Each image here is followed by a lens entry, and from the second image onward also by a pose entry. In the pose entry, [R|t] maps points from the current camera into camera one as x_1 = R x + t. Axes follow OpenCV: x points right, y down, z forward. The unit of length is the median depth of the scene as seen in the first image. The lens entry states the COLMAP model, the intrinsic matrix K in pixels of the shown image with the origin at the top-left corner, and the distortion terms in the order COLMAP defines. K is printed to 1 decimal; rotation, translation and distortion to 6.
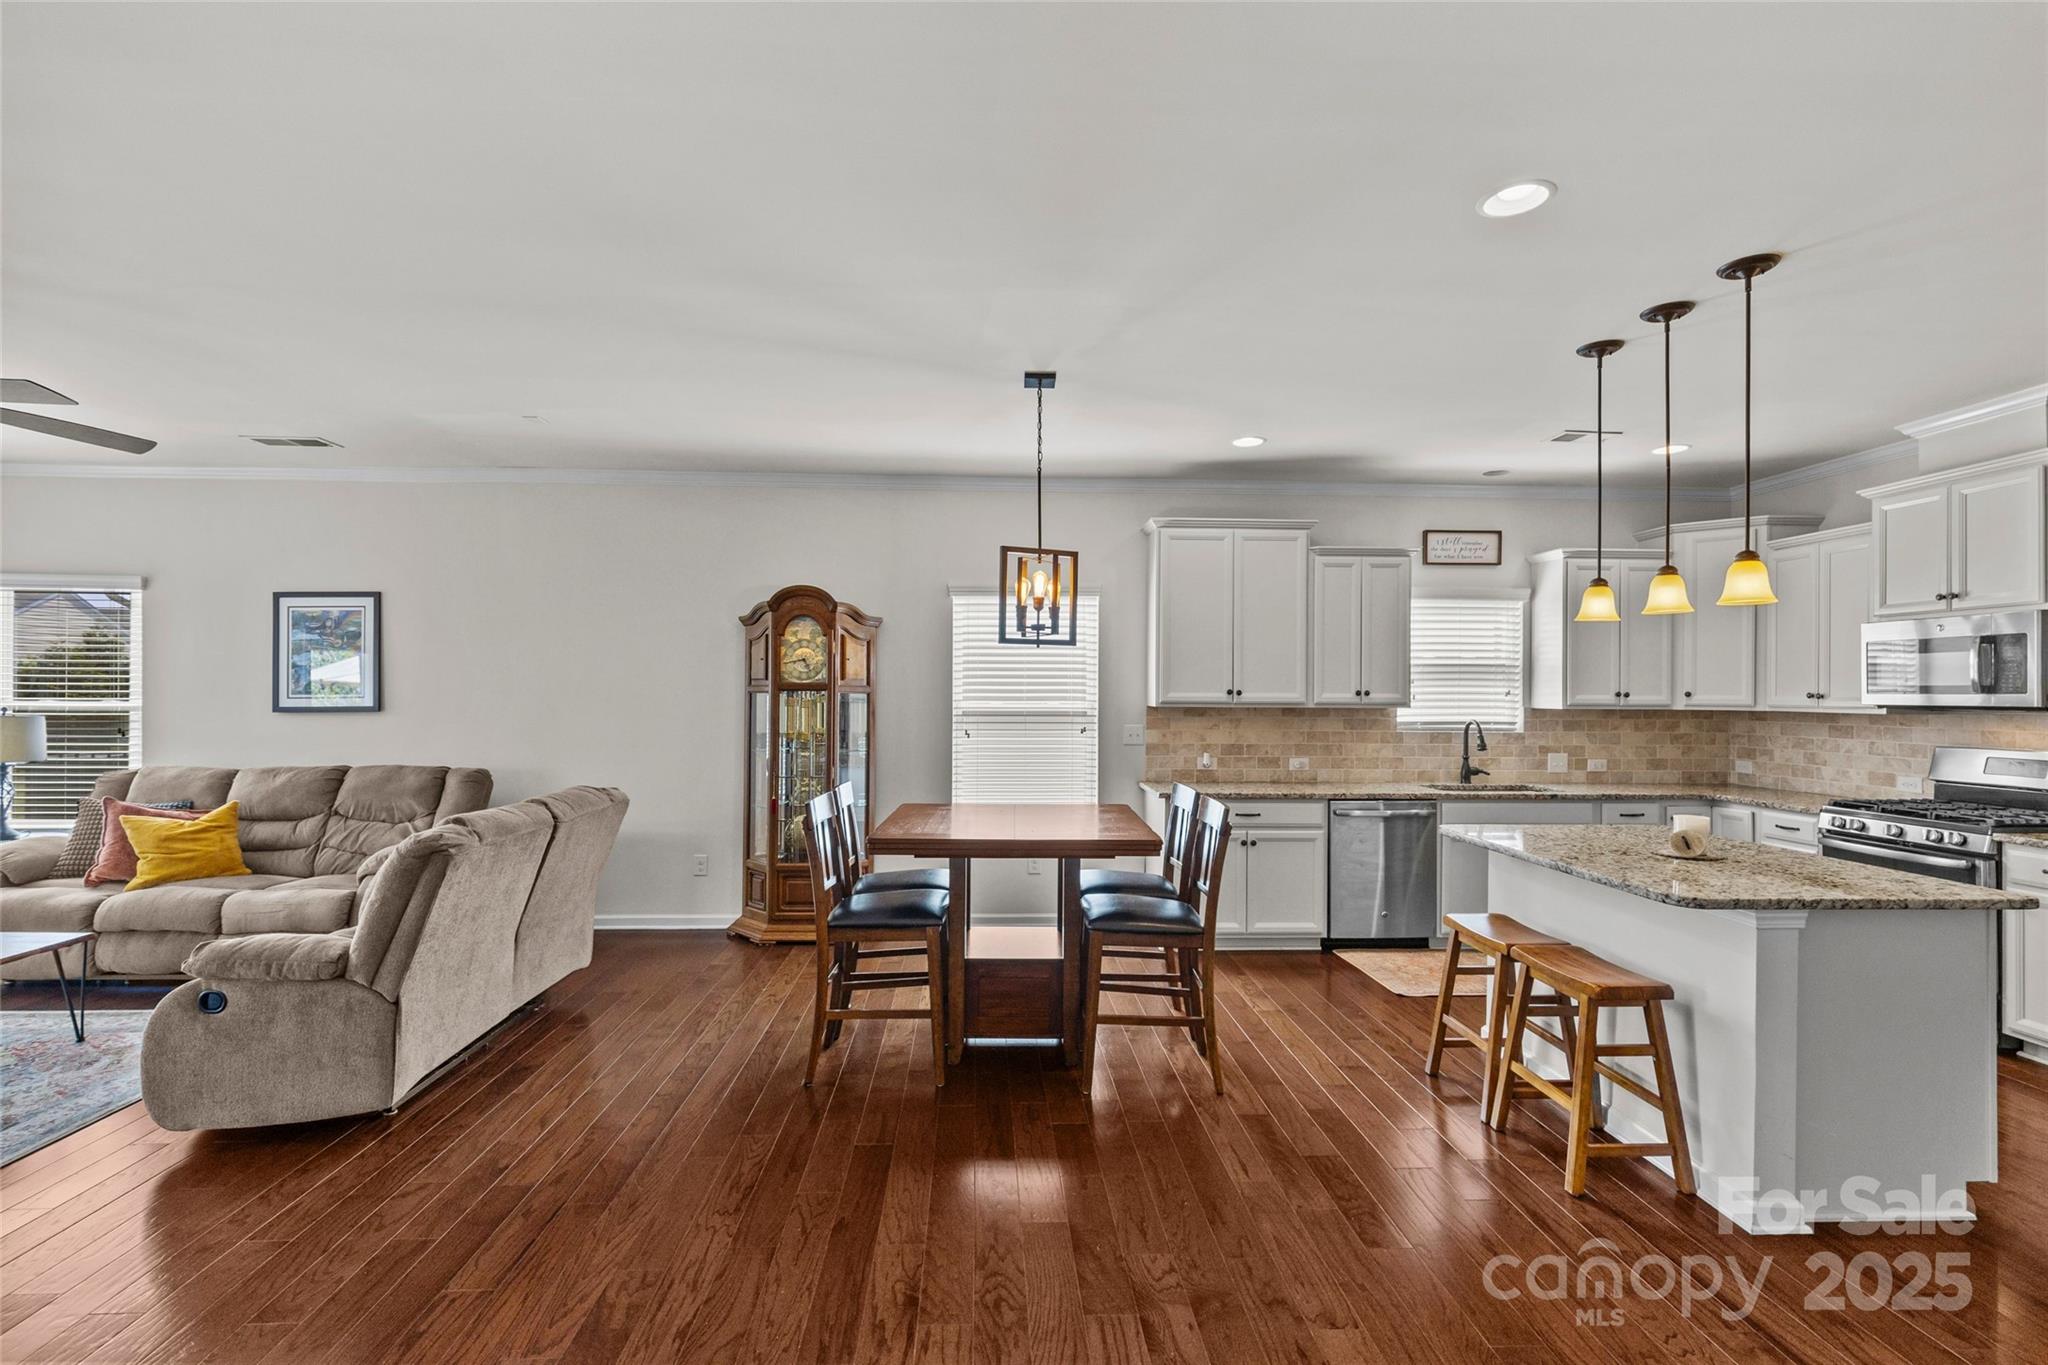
lens RADIAL K [[917.6, 0, 1015.1], [0, 917.6, 689.3], [0, 0, 1]] dist [0.004829, -0.000535]
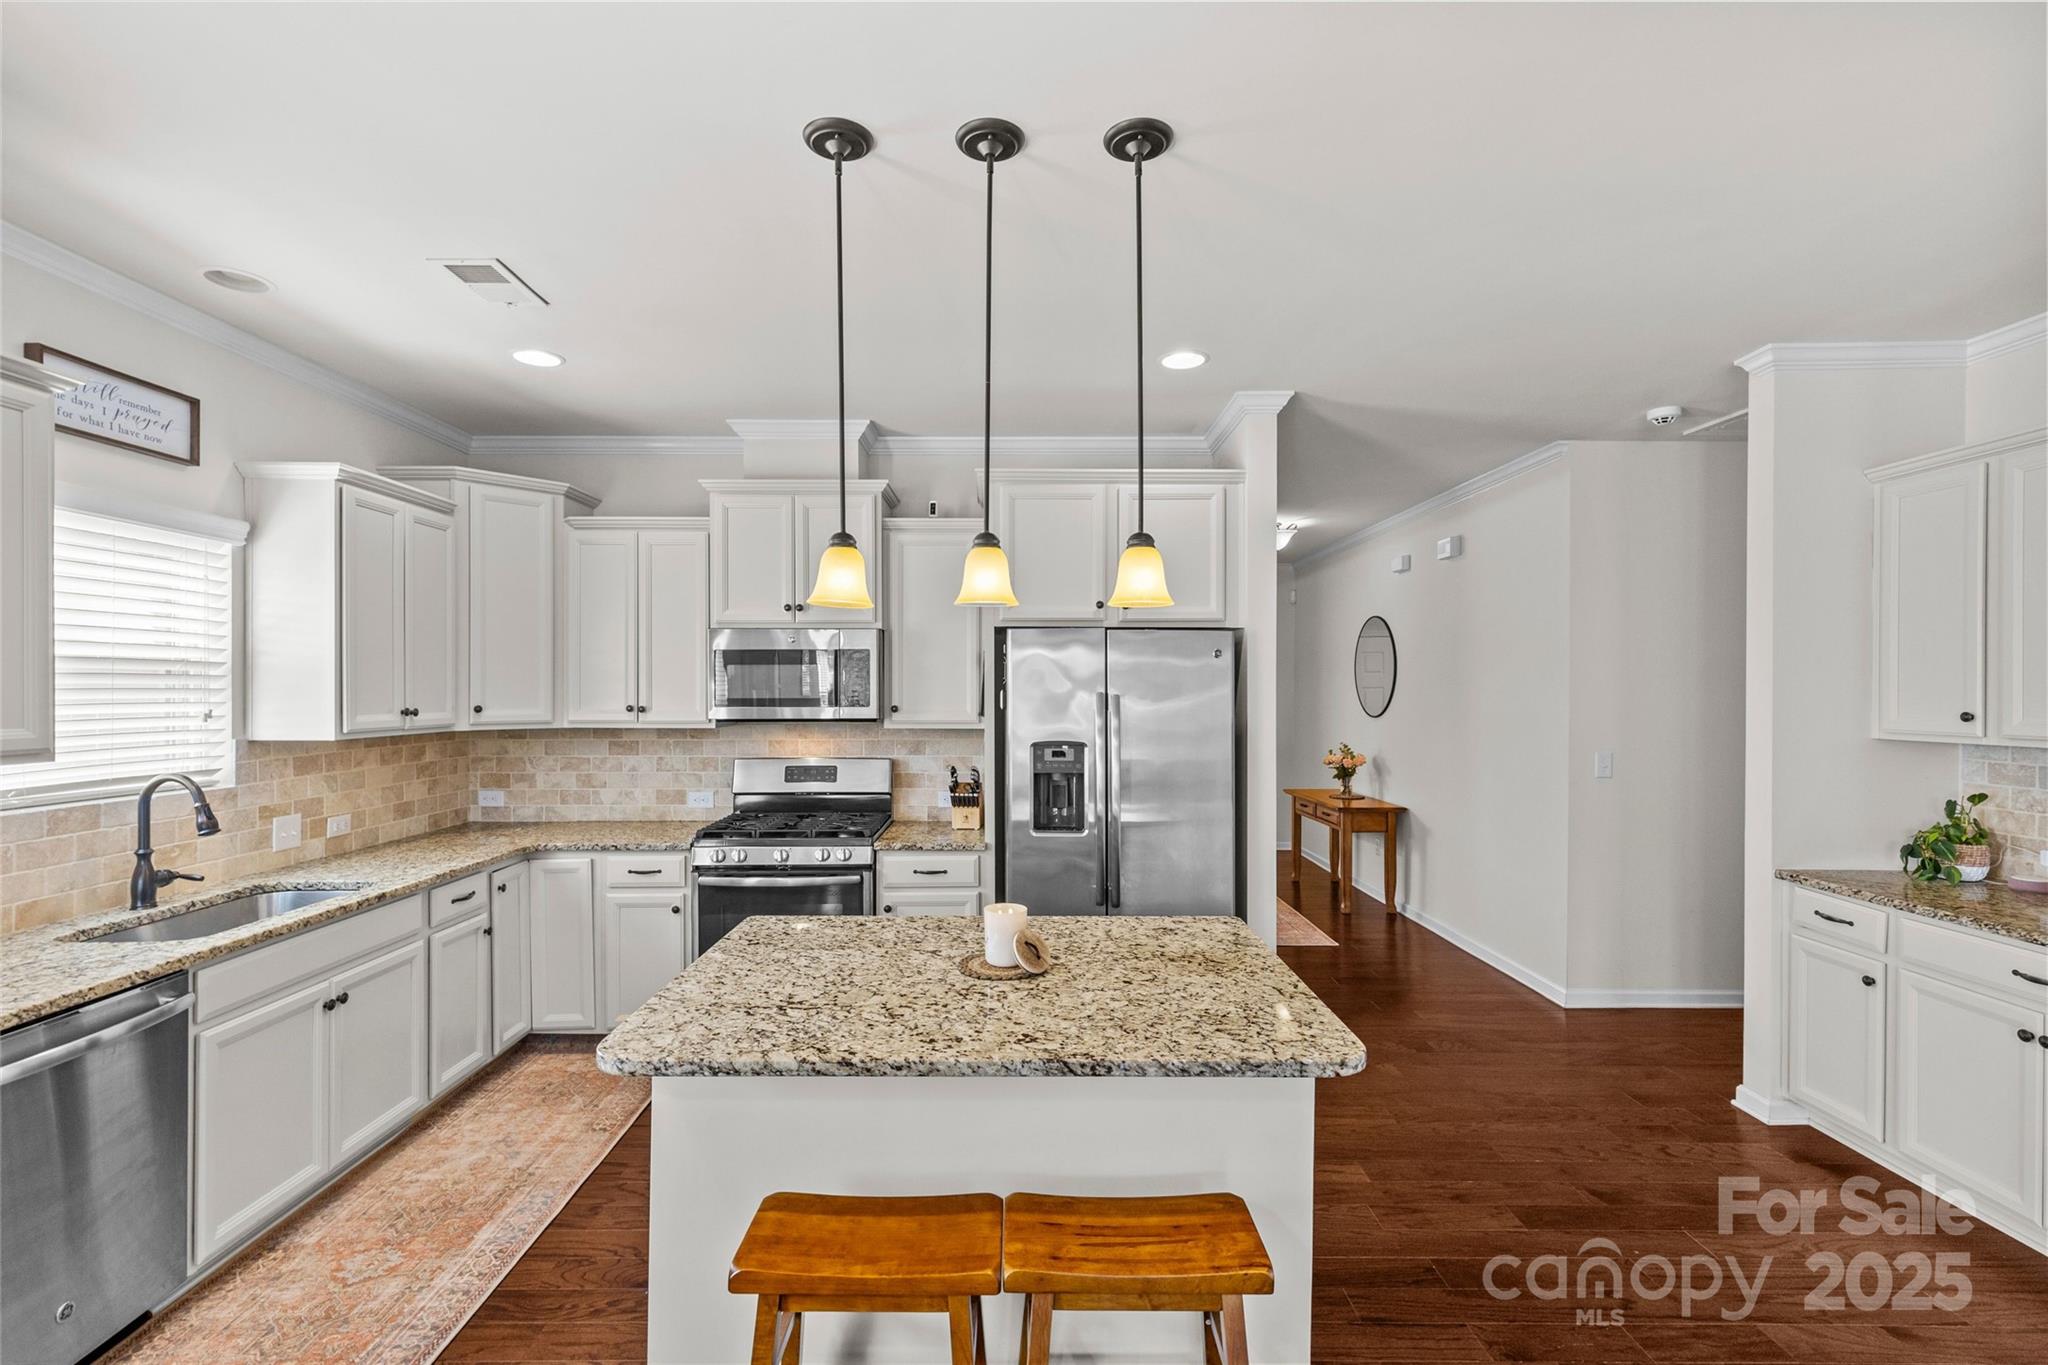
lens RADIAL K [[914.2, 0, 1016.6], [0, 914.2, 689.2], [0, 0, 1]] dist [0.004433, -0.000188]
pose [[0.037661, -0.006733, 0.999268, 0.034650], [-0.002727, 0.999973, 0.006841, -0.015788], [-0.999287, -0.002983, 0.037641, 0.548718]]
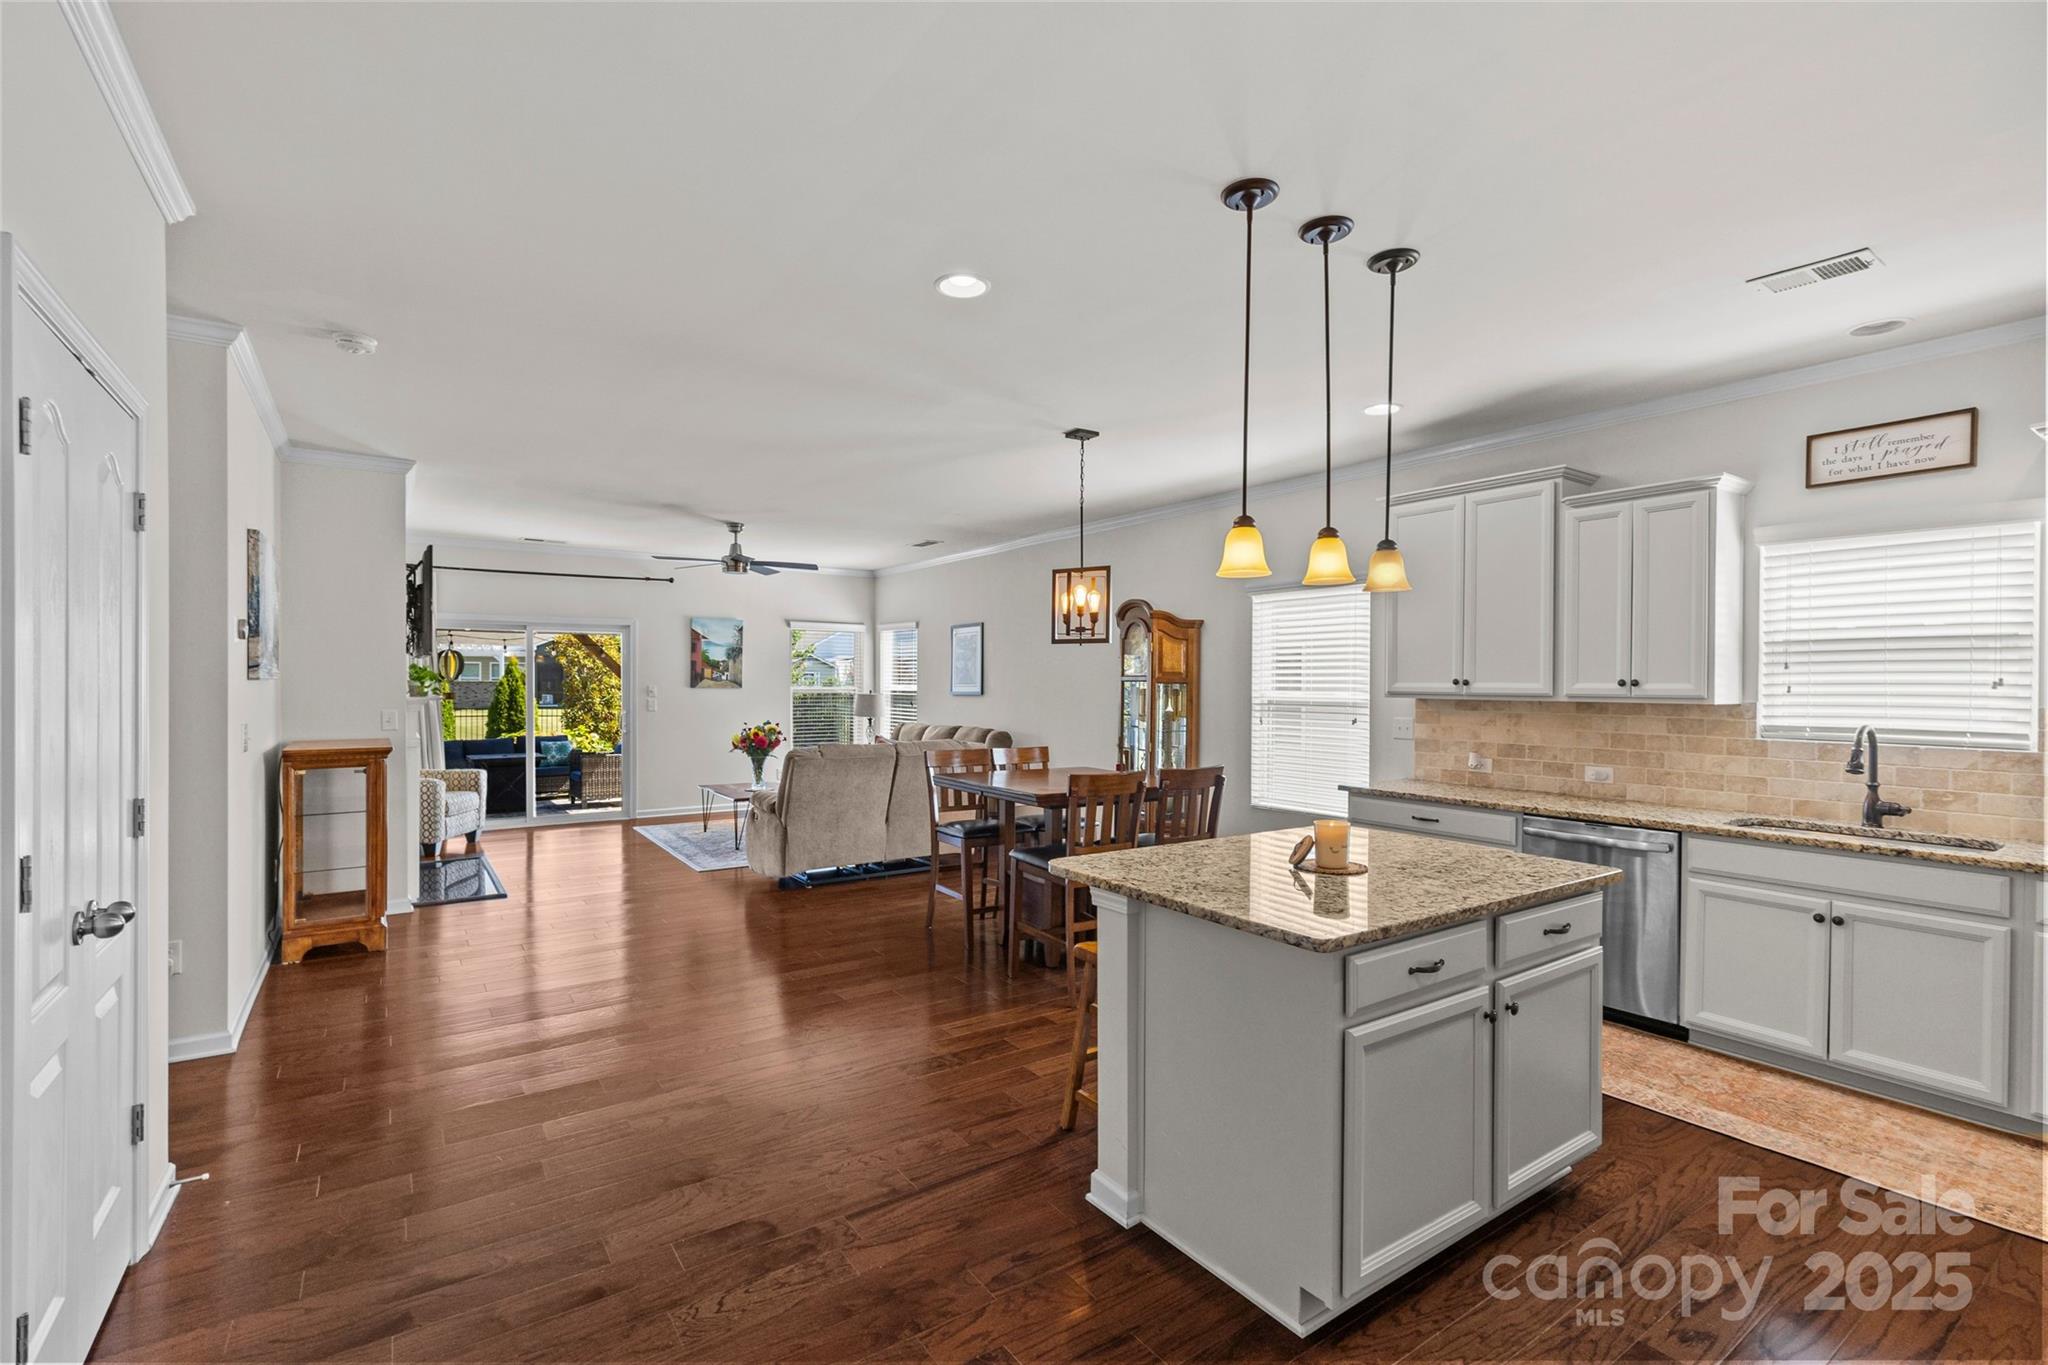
lens RADIAL K [[914.2, 0, 1016.6], [0, 914.2, 689.2], [0, 0, 1]] dist [0.004433, -0.000188]
pose [[0.536033, 0.004320, -0.844186, 0.729923], [-0.002313, 0.999991, 0.003648, 0.007551], [0.844194, -0.000003, 0.536038, 0.173870]]
